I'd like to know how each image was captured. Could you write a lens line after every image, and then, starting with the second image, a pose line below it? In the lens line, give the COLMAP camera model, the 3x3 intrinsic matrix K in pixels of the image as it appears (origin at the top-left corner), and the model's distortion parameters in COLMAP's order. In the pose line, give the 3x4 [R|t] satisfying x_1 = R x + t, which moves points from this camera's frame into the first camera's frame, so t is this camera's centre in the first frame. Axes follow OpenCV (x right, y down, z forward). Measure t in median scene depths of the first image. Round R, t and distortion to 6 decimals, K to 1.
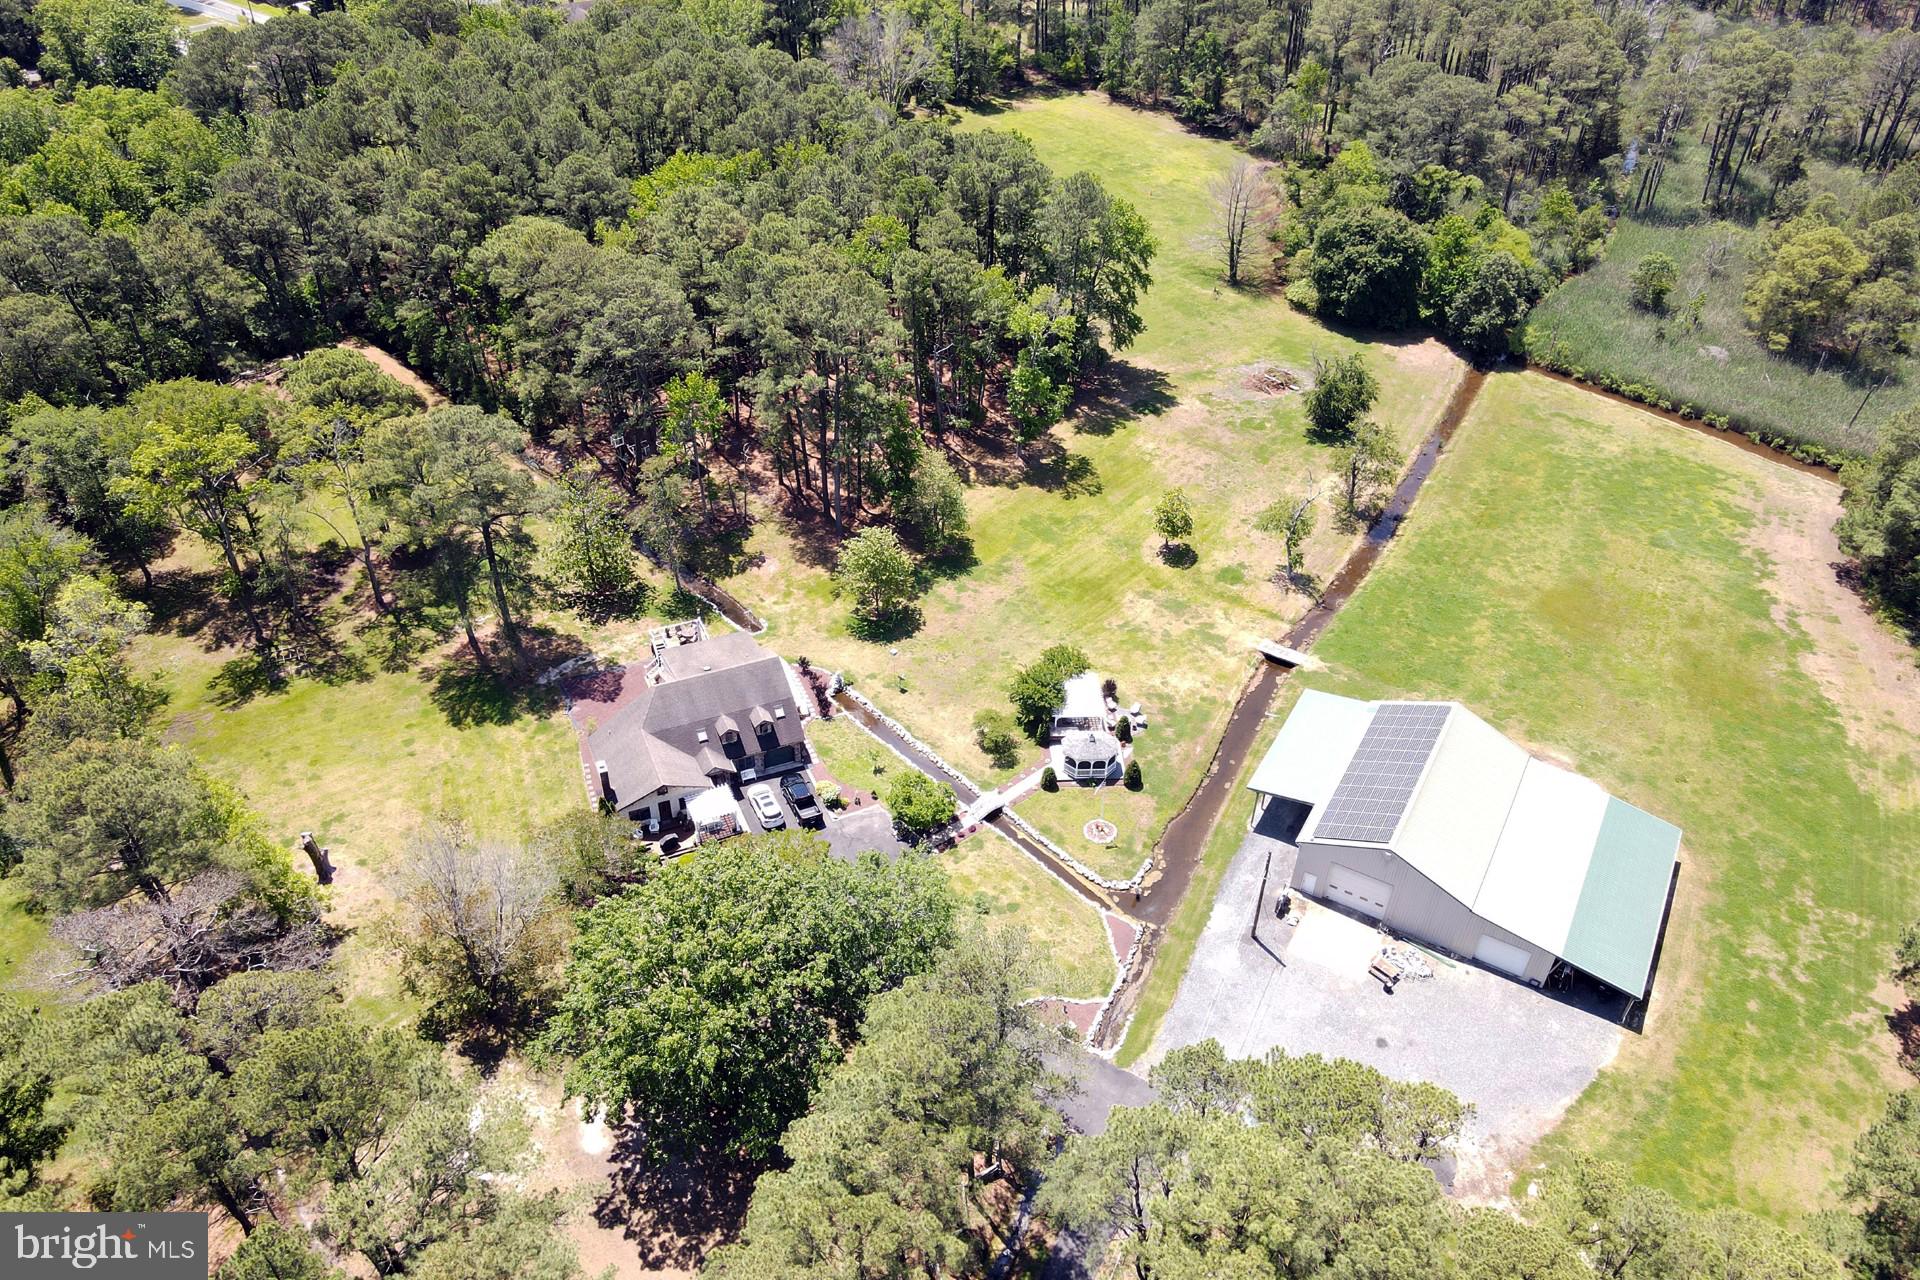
lens RADIAL K [[1464.3, 0, 959.8], [0, 1464.3, 734.2], [0, 0, 1]] dist [0.020580, 0.007614]
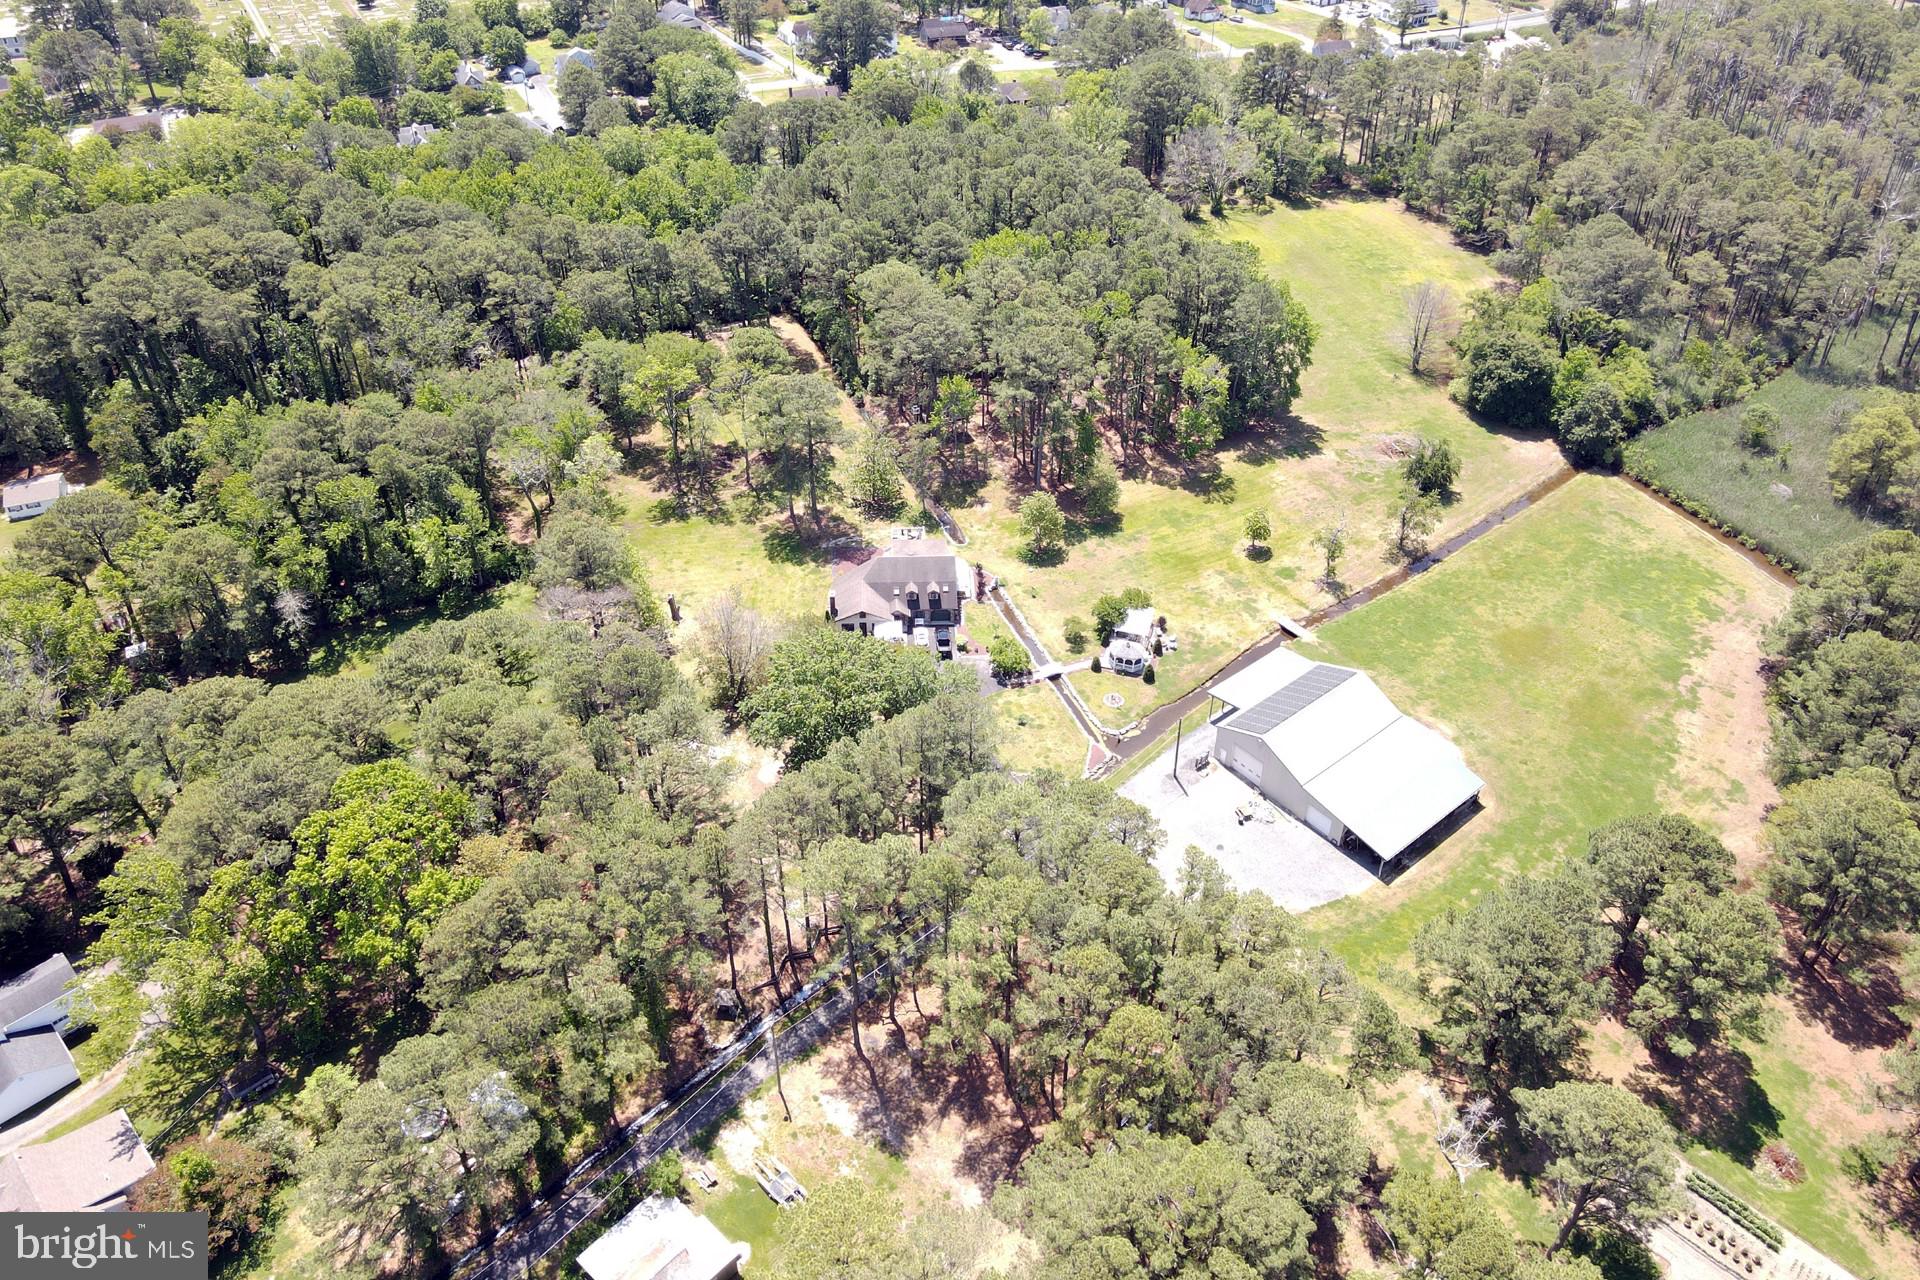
lens RADIAL K [[1464.3, 0, 959.8], [0, 1464.3, 734.2], [0, 0, 1]] dist [0.020580, 0.007614]
pose [[0.936900, 0.227787, -0.265199, 0.327481], [-0.226194, 0.973381, 0.036965, 0.071883], [0.266560, 0.025354, 0.963485, -0.517744]]
